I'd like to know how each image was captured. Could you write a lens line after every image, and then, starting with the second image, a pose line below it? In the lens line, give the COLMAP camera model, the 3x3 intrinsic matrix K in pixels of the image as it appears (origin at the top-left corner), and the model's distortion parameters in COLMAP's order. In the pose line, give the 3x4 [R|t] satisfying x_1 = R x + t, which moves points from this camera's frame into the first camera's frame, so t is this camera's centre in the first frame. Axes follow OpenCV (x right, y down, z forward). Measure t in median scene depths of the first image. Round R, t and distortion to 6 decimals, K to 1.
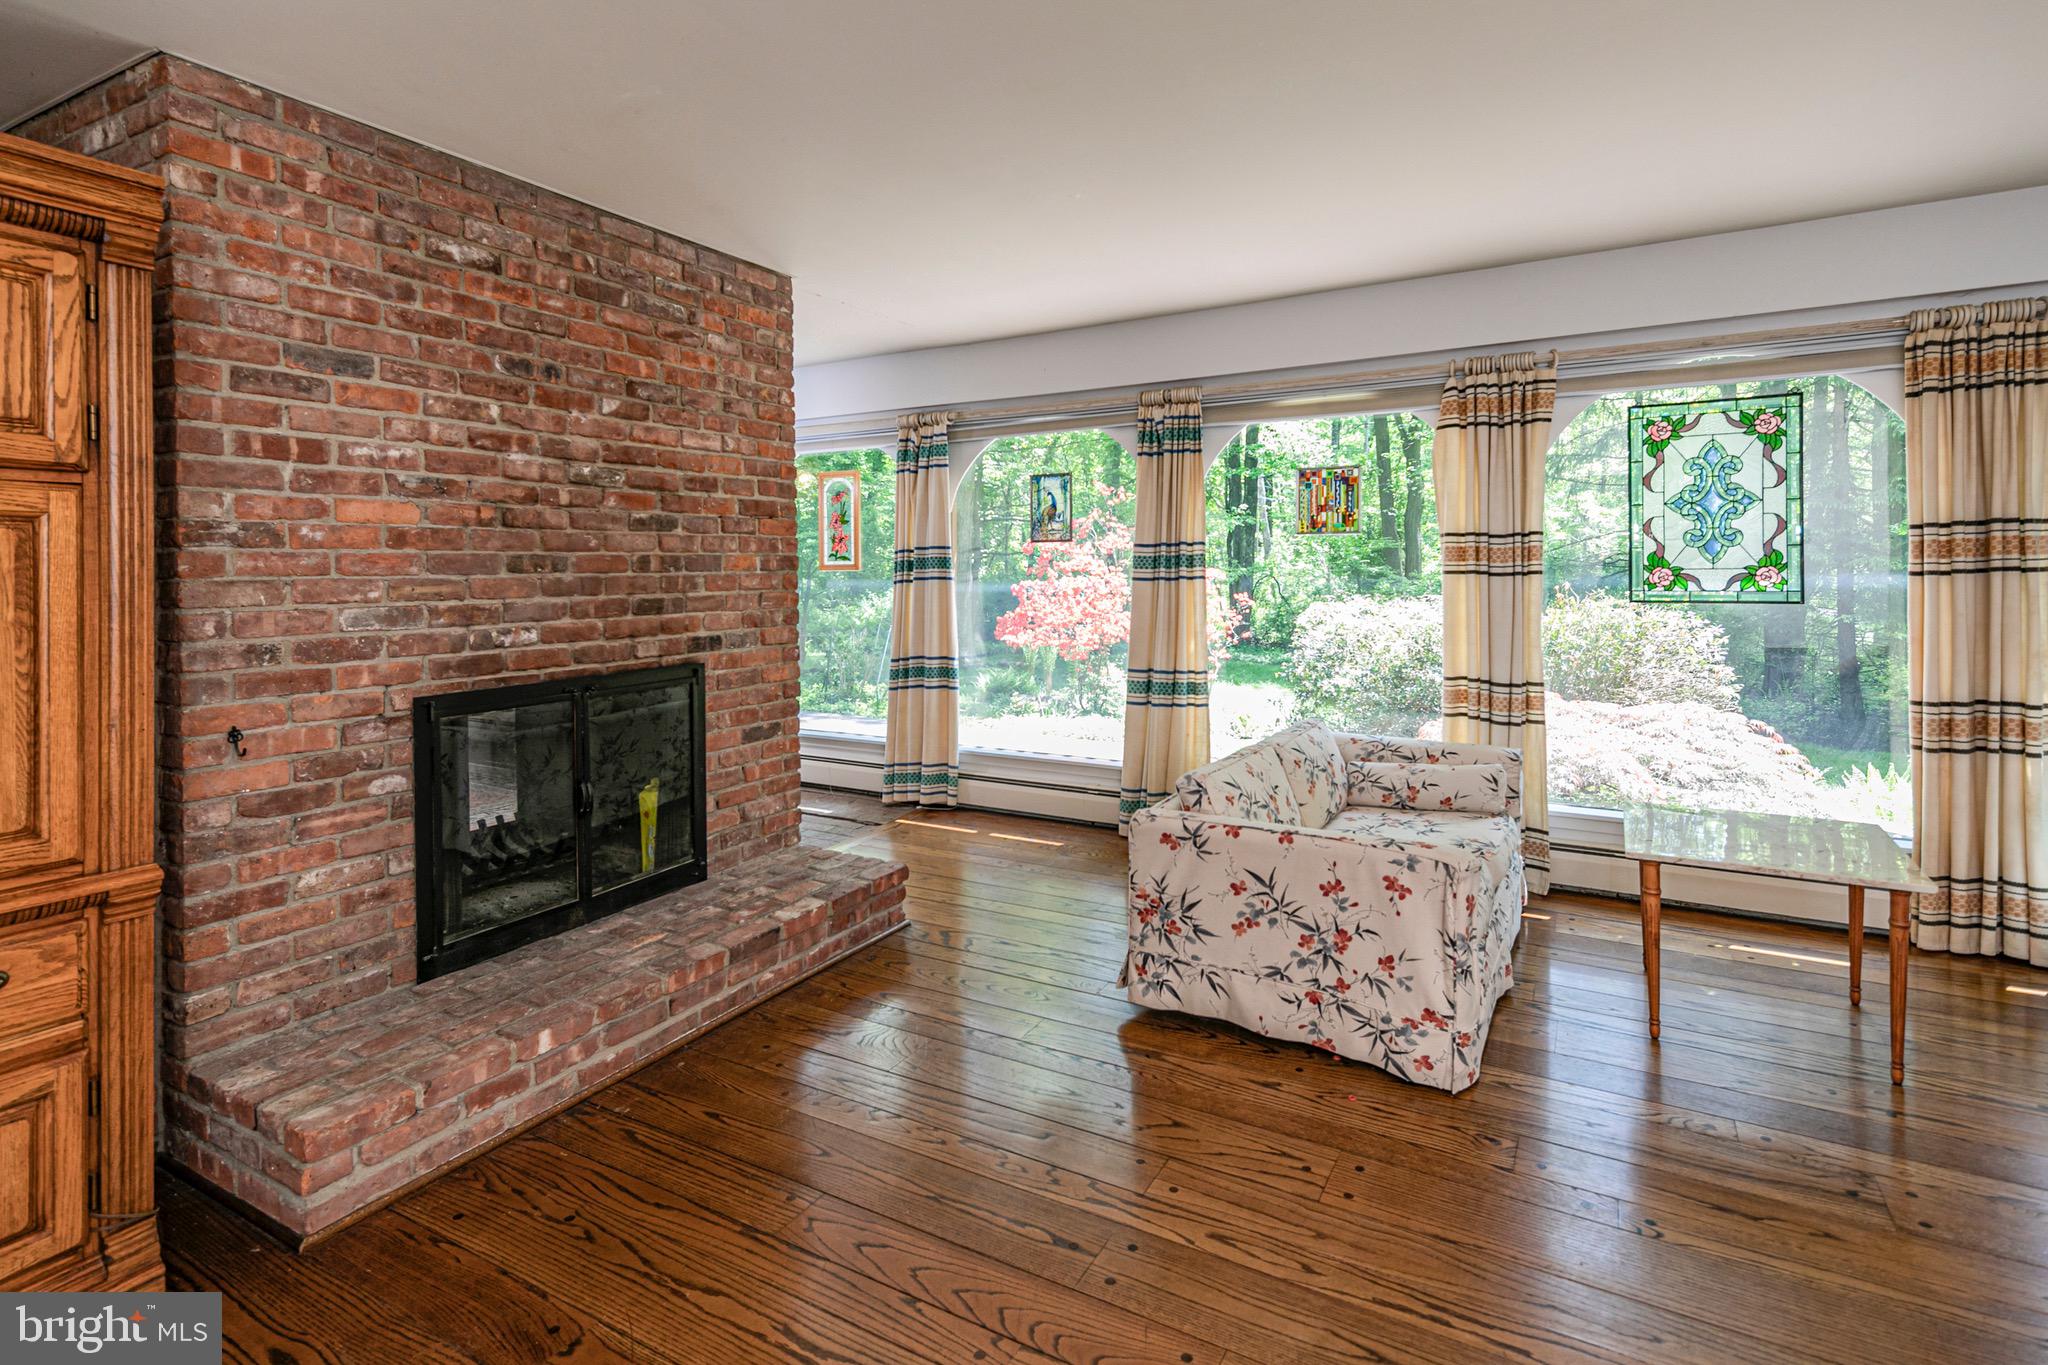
lens RADIAL K [[998.8, 0, 1018.9], [0, 998.8, 580.6], [0, 0, 1]] dist [0.025057, -0.007584]
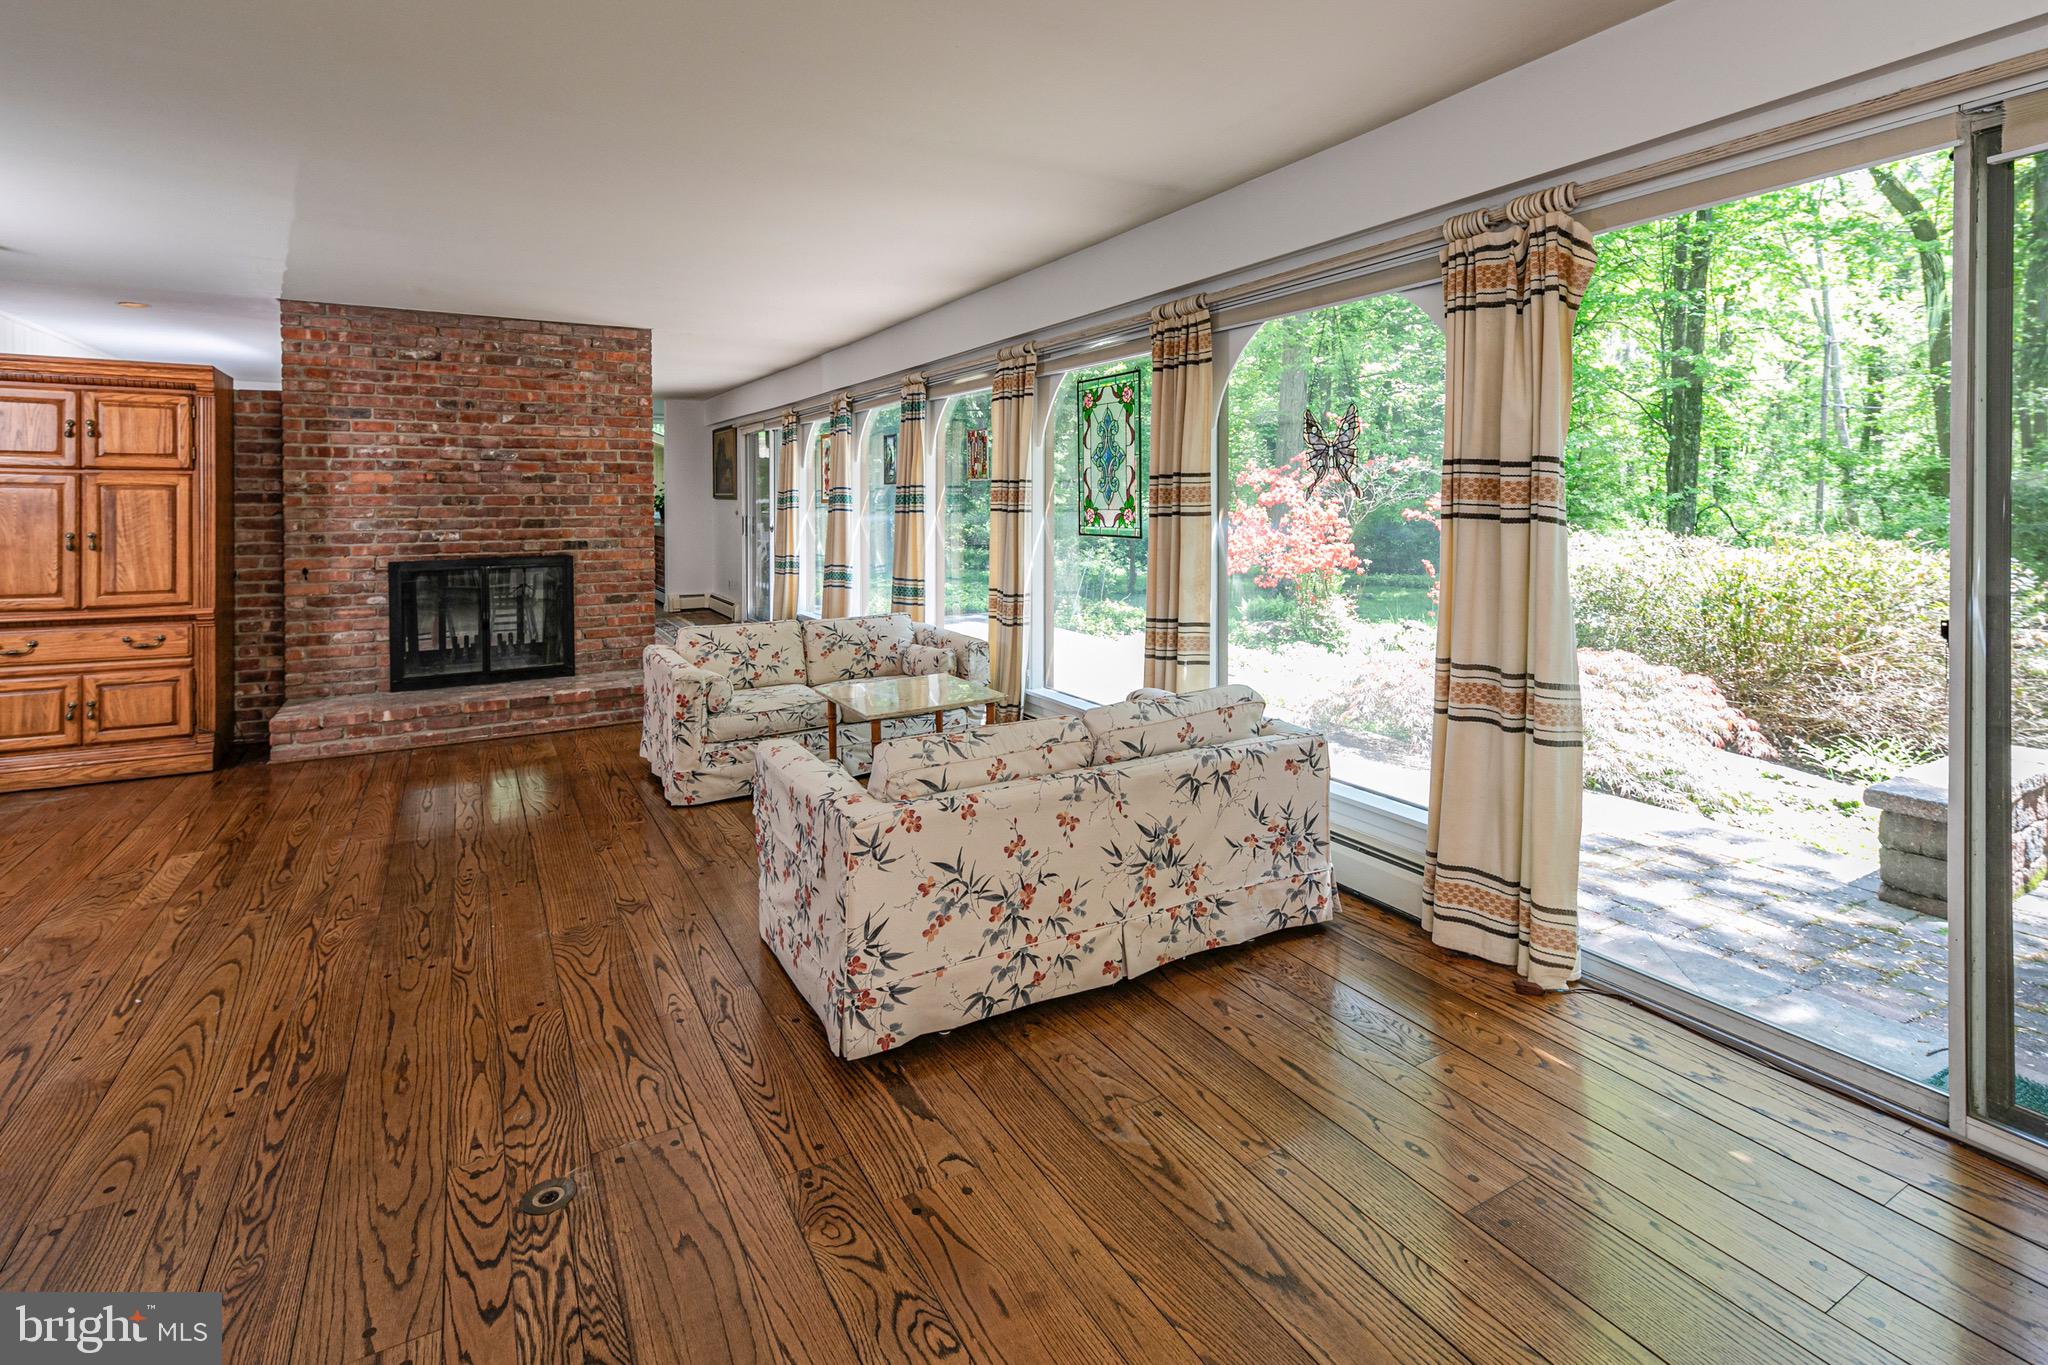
lens RADIAL K [[998.8, 0, 1007.7], [0, 998.8, 511.3], [0, 0, 1]] dist [0.025057, -0.007584]
pose [[0.858130, 0.012174, -0.513288, 1.402153], [-0.011486, 0.999924, 0.004513, -0.016005], [0.513304, 0.002023, 0.858204, -0.158425]]
